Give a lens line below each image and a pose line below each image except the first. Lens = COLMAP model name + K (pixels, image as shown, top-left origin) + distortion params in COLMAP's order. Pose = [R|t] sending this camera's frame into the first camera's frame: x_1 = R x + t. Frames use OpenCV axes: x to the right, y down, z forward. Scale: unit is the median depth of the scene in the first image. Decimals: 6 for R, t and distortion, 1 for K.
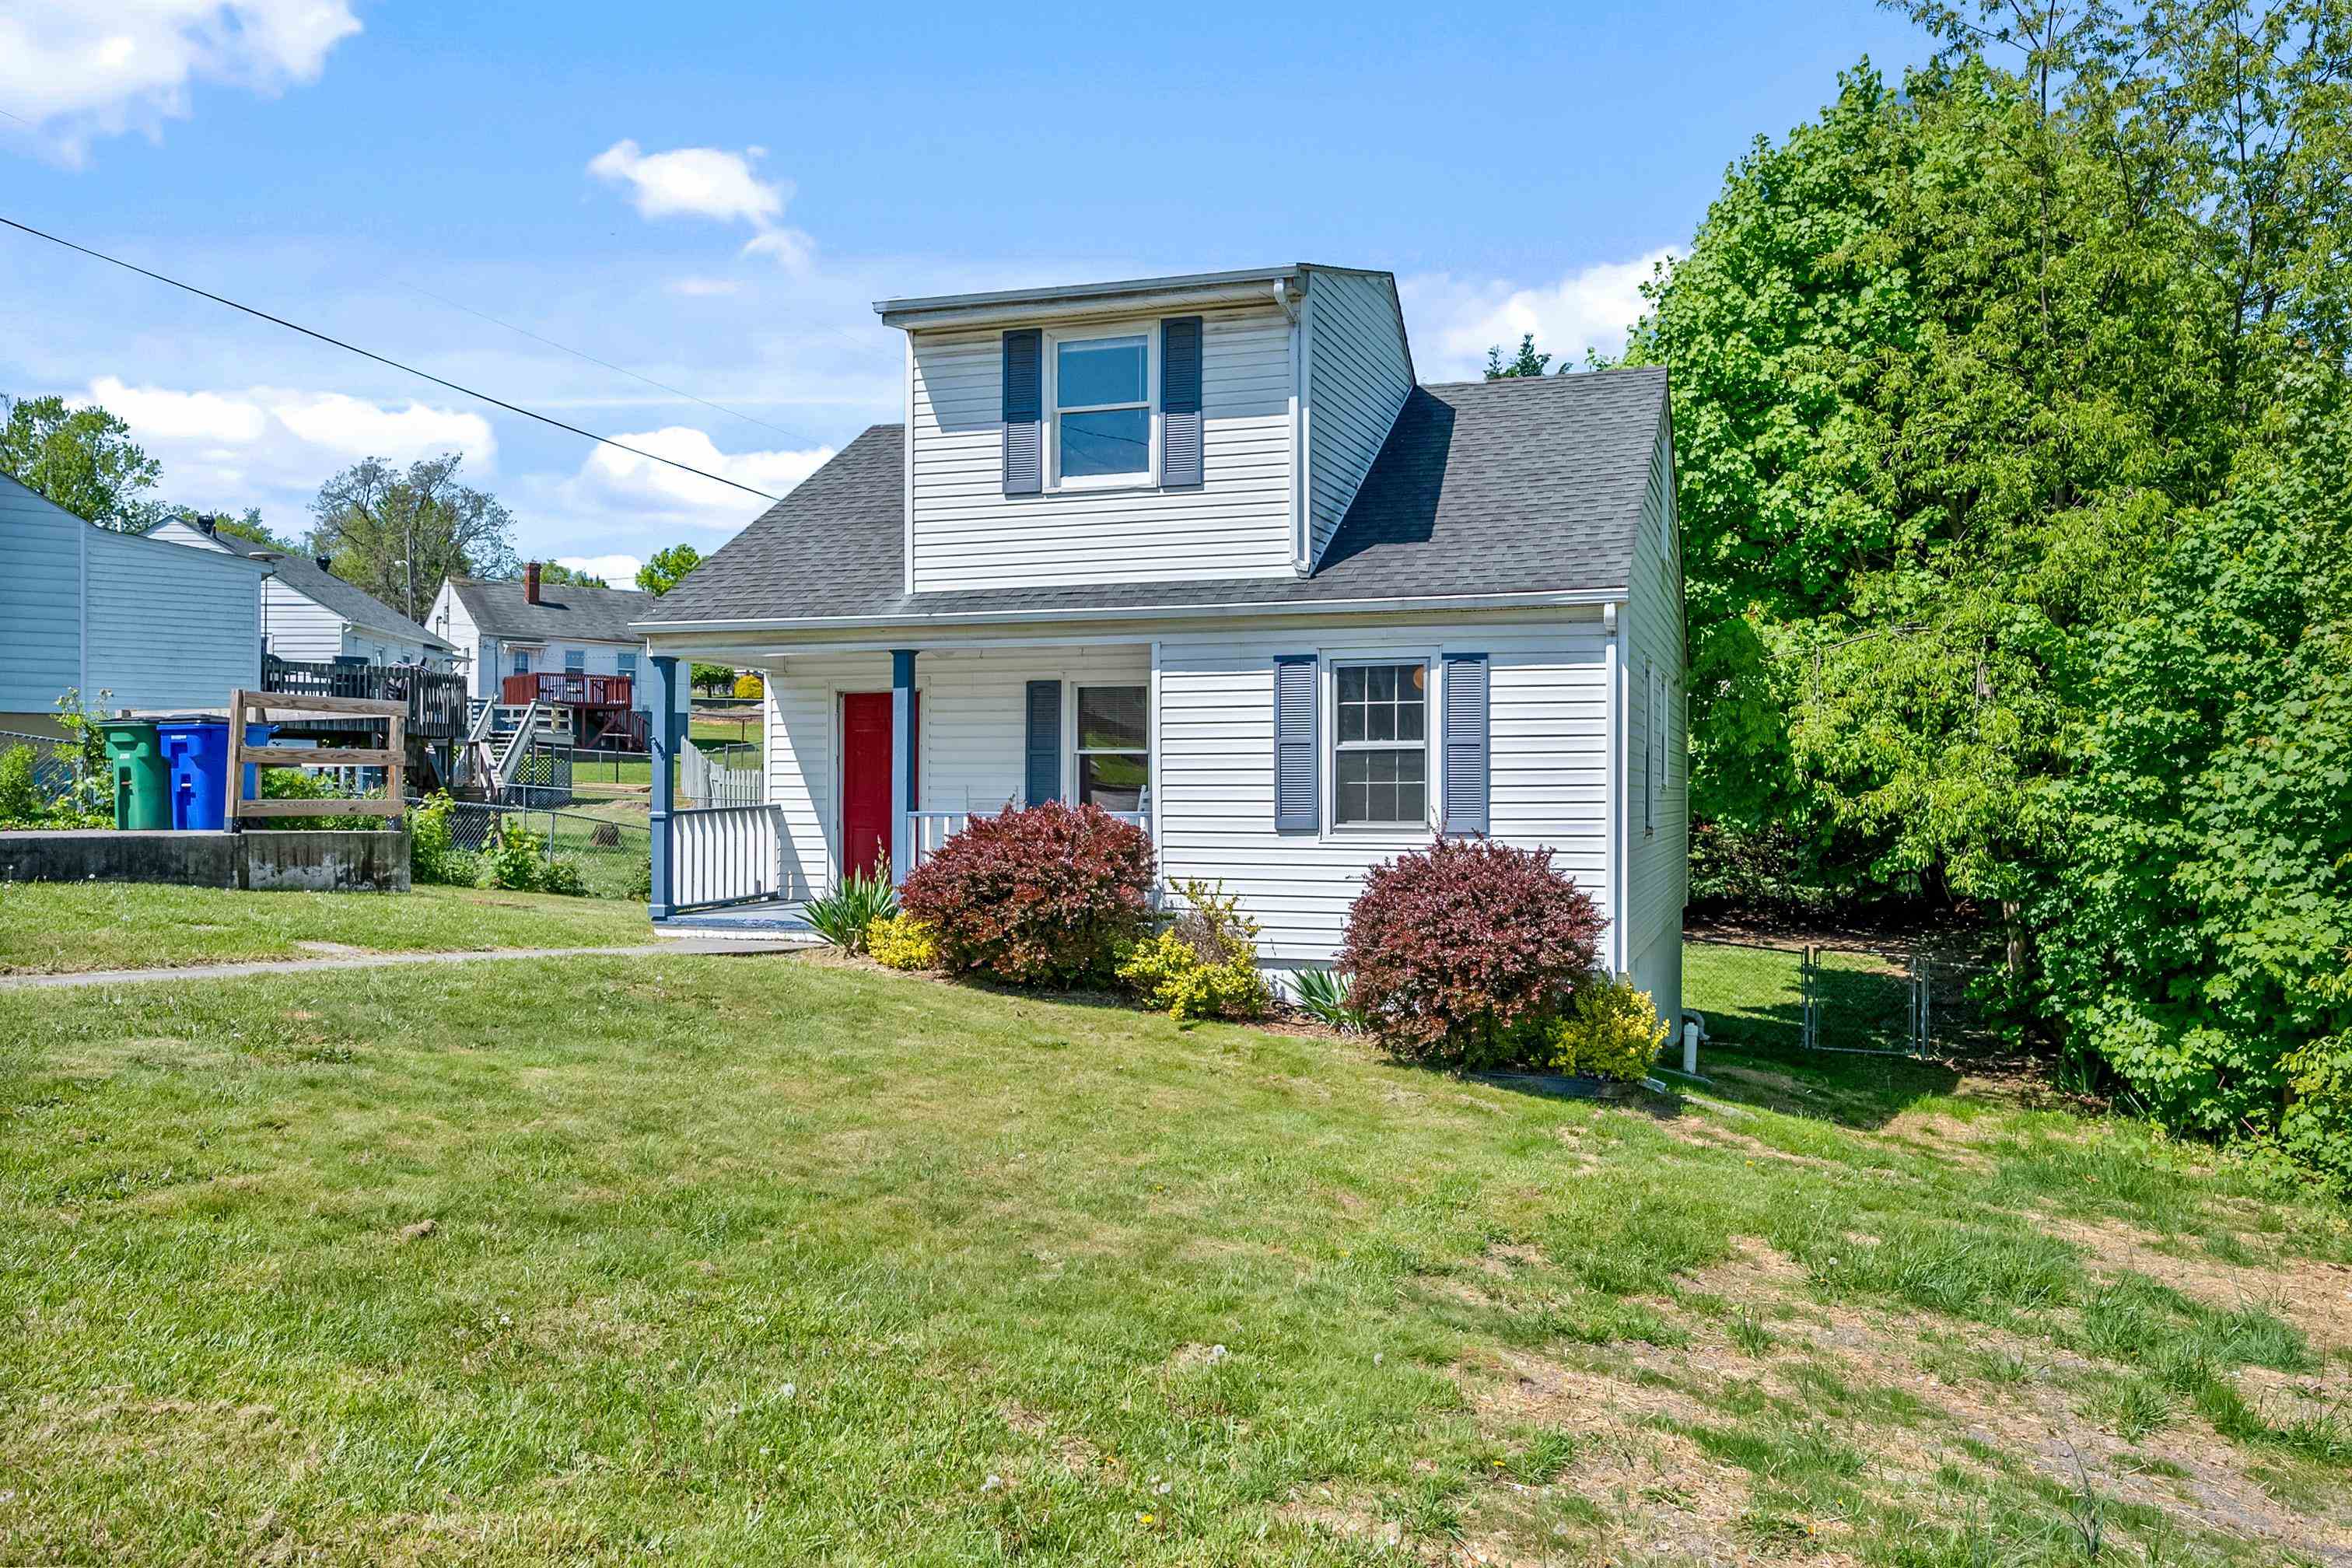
lens RADIAL K [[1812.4, 0, 1176.0], [0, 1812.4, 784.0], [0, 0, 1]] dist [-0.000323, -0.004069]
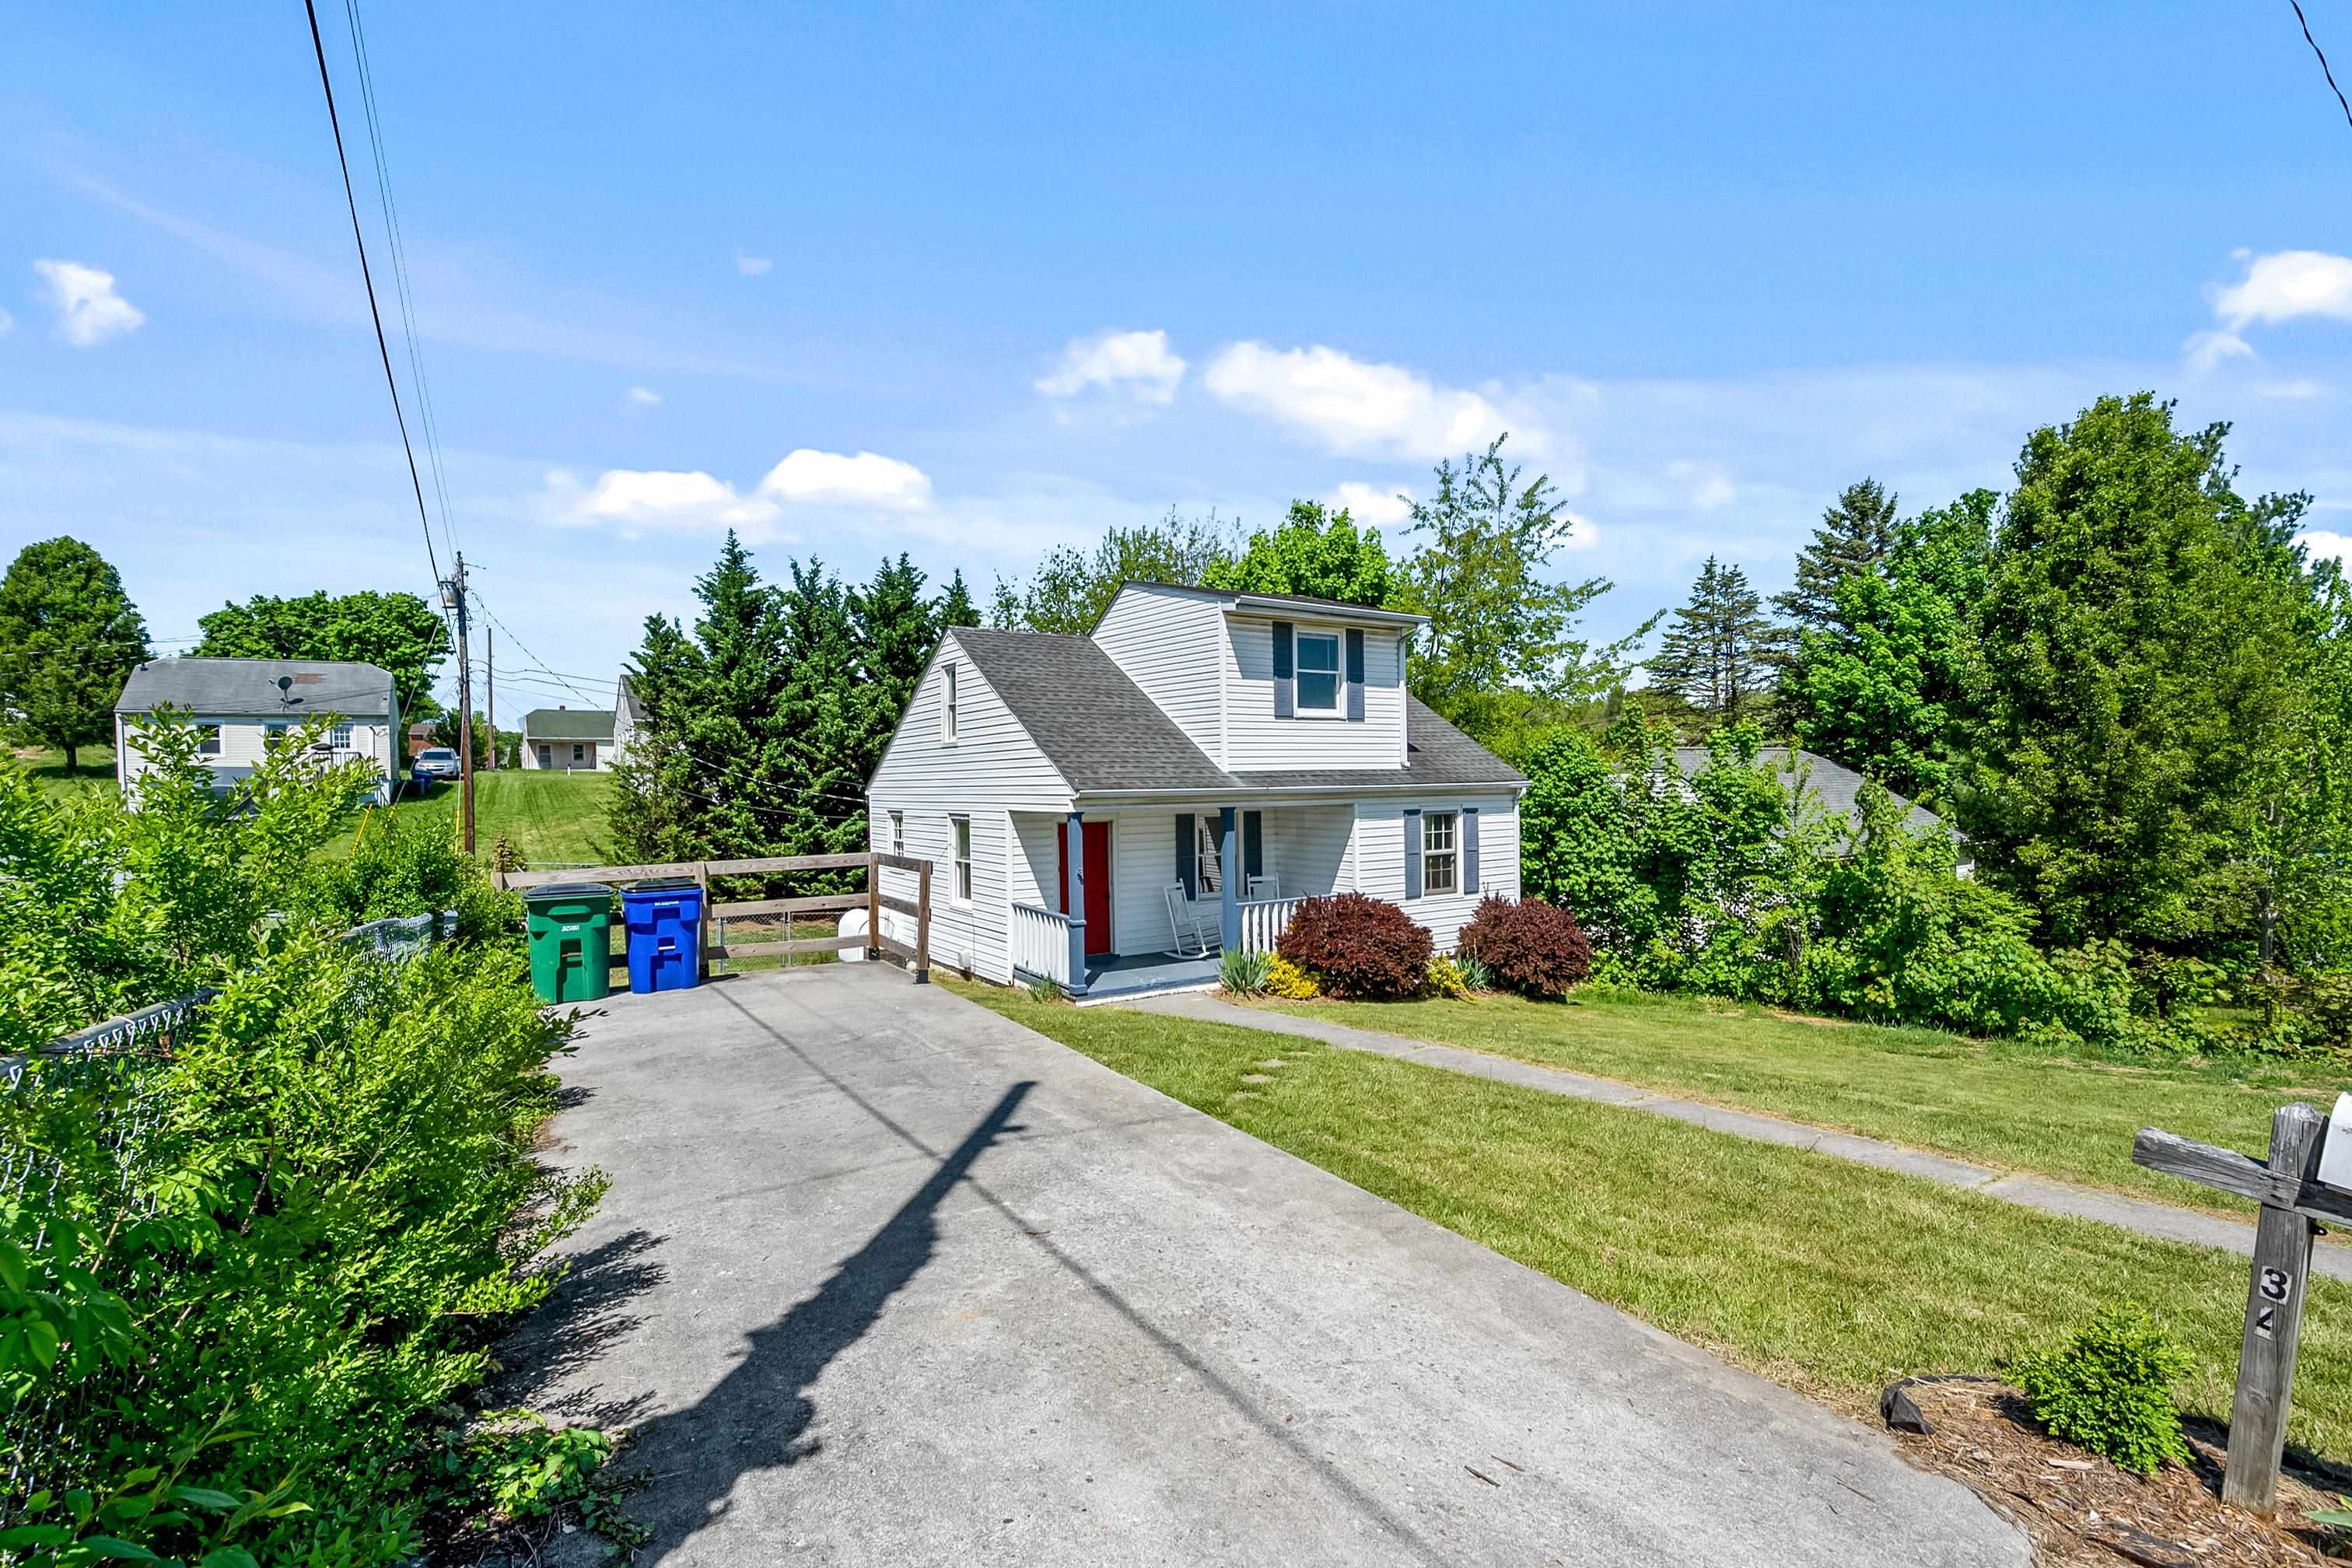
lens RADIAL K [[1086.0, 0, 1186.9], [0, 1086.0, 799.3], [0, 0, 1]] dist [0.002389, 0.000168]
pose [[0.607423, -0.026328, 0.793942, -0.976606], [0.009815, 0.999623, 0.025639, -0.108607], [-0.794318, -0.007781, 0.607453, 0.440847]]
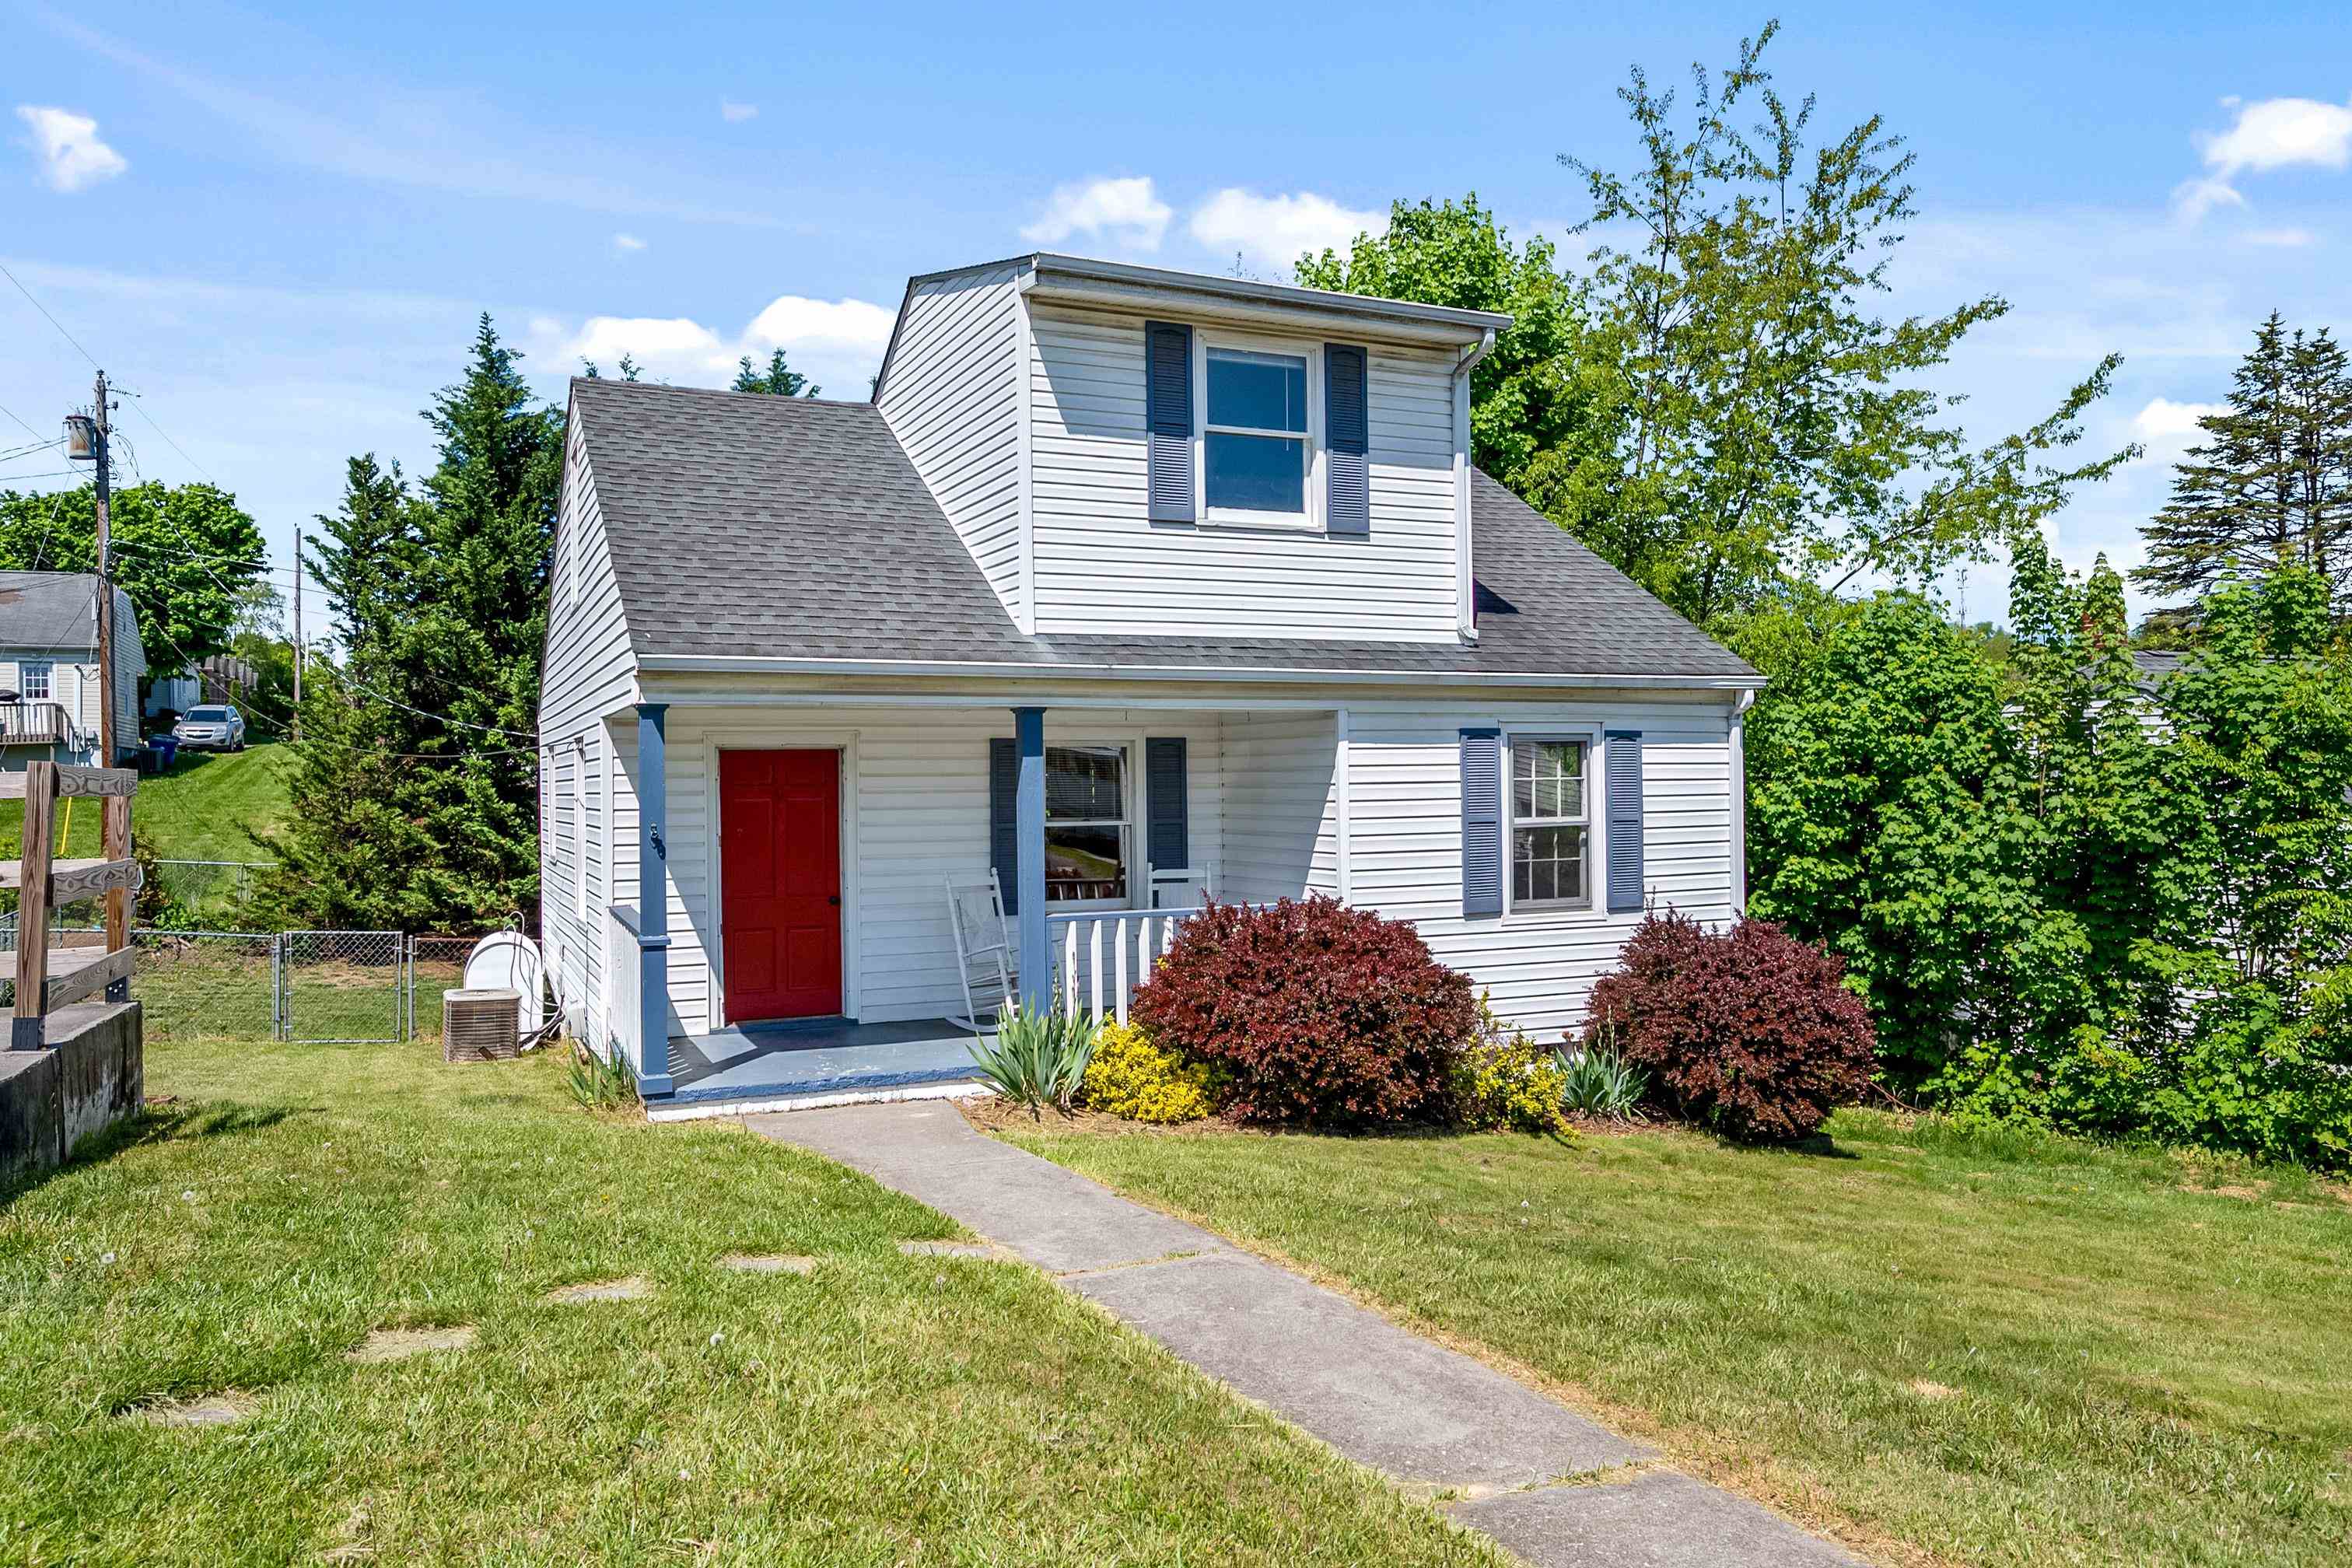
lens RADIAL K [[1675.1, 0, 1176.0], [0, 1675.1, 784.0], [0, 0, 1]] dist [-0.002608, 0.008317]
pose [[0.724189, -0.011800, 0.689500, -0.612343], [0.008147, 0.999930, 0.008555, -0.047817], [-0.689553, -0.000578, 0.724235, 0.448607]]
